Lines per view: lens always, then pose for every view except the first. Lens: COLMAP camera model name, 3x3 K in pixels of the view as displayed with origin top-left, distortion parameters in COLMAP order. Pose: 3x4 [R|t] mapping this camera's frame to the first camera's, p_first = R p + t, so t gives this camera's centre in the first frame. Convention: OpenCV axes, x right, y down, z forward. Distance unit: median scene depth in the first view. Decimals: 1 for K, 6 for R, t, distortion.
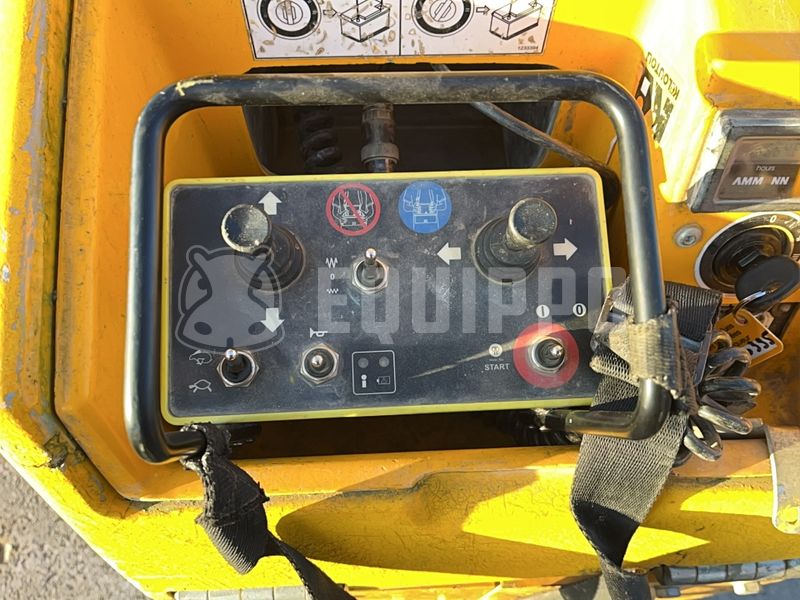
lens RADIAL K [[624.5, 0, 402.2], [0, 624.5, 299.1], [0, 0, 1]] dist [0.072703, -0.103465]
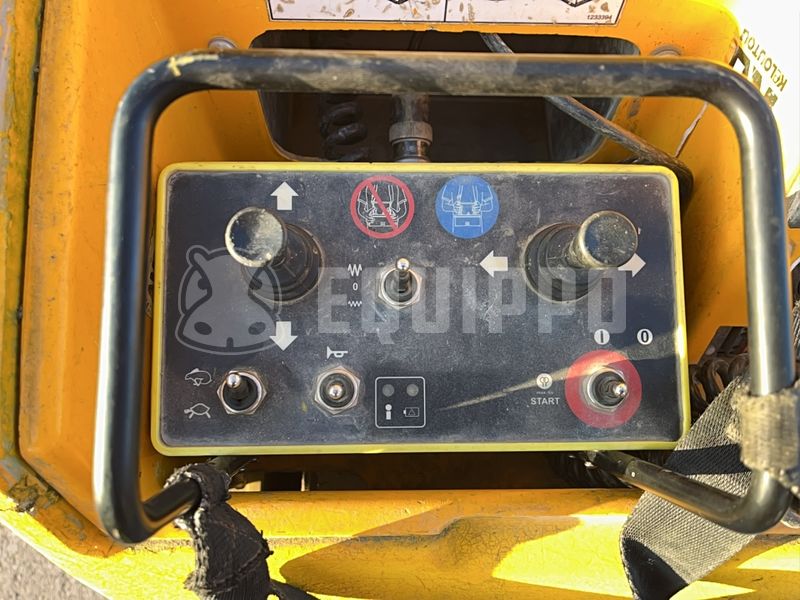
lens RADIAL K [[624.5, 0, 402.2], [0, 624.5, 295.1], [0, 0, 1]] dist [0.072703, -0.103465]
pose [[0.999213, 0.038926, -0.007594, -0.041631], [-0.038412, 0.997525, 0.058898, -0.077889], [0.009868, -0.058560, 0.998235, 0.155349]]
